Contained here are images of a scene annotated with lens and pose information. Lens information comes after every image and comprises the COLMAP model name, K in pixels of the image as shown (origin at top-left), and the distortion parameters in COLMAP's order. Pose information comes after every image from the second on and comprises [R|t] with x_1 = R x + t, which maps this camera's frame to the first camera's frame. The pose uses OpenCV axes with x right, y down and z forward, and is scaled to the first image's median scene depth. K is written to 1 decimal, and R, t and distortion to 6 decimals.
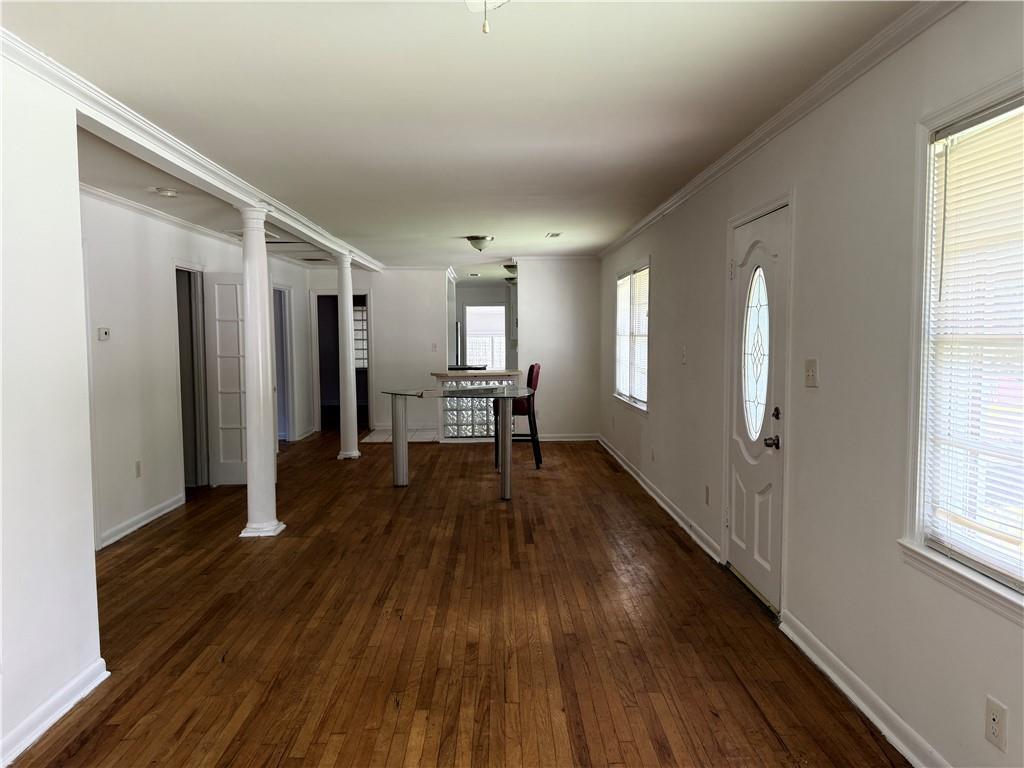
lens RADIAL K [[733.7, 0, 511.4], [0, 733.7, 384.4], [0, 0, 1]] dist [0.050505, -0.070730]
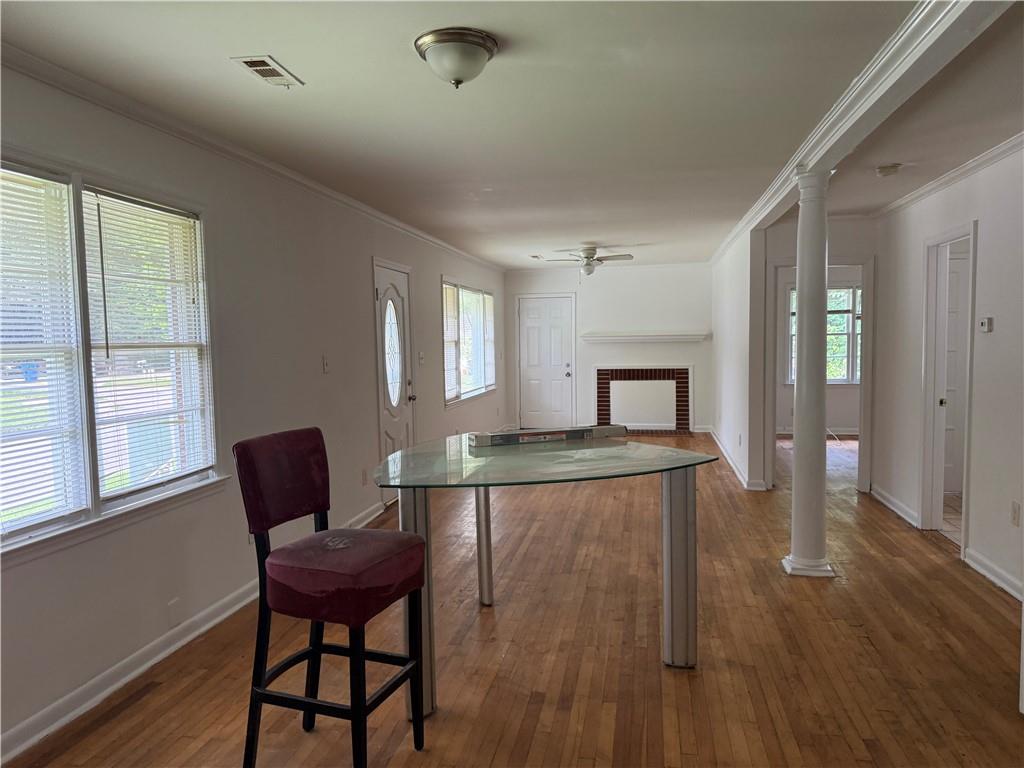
lens RADIAL K [[733.7, 0, 513.6], [0, 733.7, 383.2], [0, 0, 1]] dist [0.050505, -0.070730]
pose [[-0.979205, 0.012818, 0.202470, -0.210361], [0.040645, 0.990163, 0.133882, -0.149047], [-0.198762, 0.139327, -0.970094, 2.091618]]
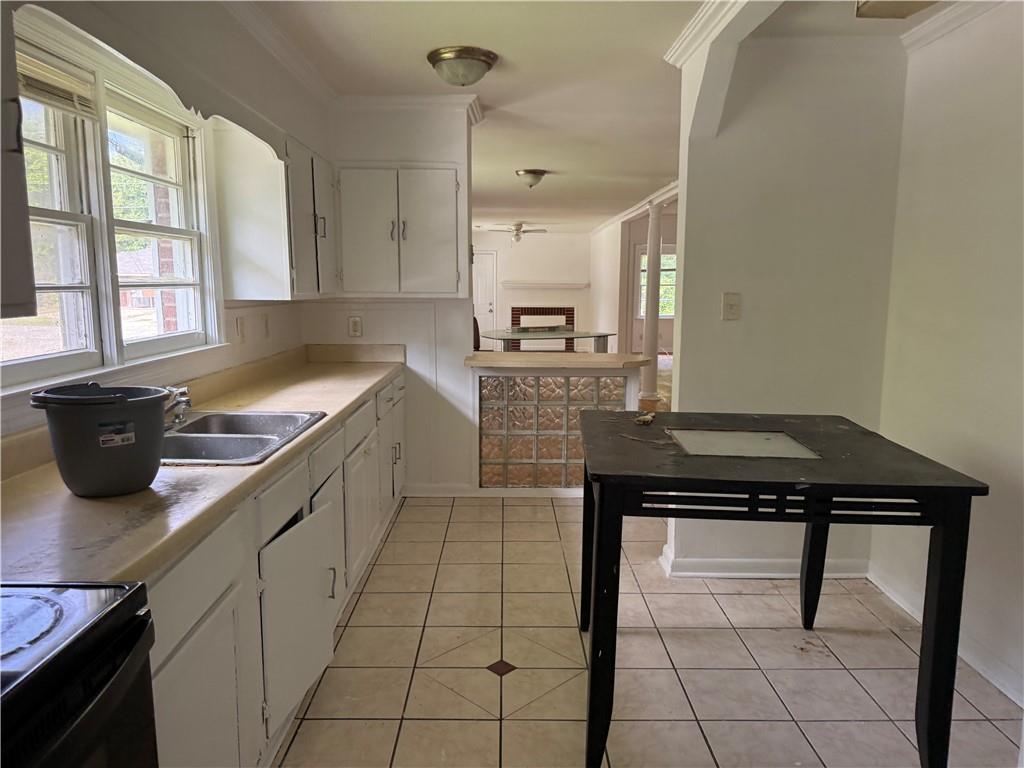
lens RADIAL K [[733.7, 0, 510.2], [0, 733.7, 385.6], [0, 0, 1]] dist [0.050505, -0.070730]
pose [[-0.999701, 0.005559, 0.023821, -0.108343], [0.010351, 0.978488, 0.206046, -0.187057], [-0.022163, 0.206231, -0.978252, 2.773955]]
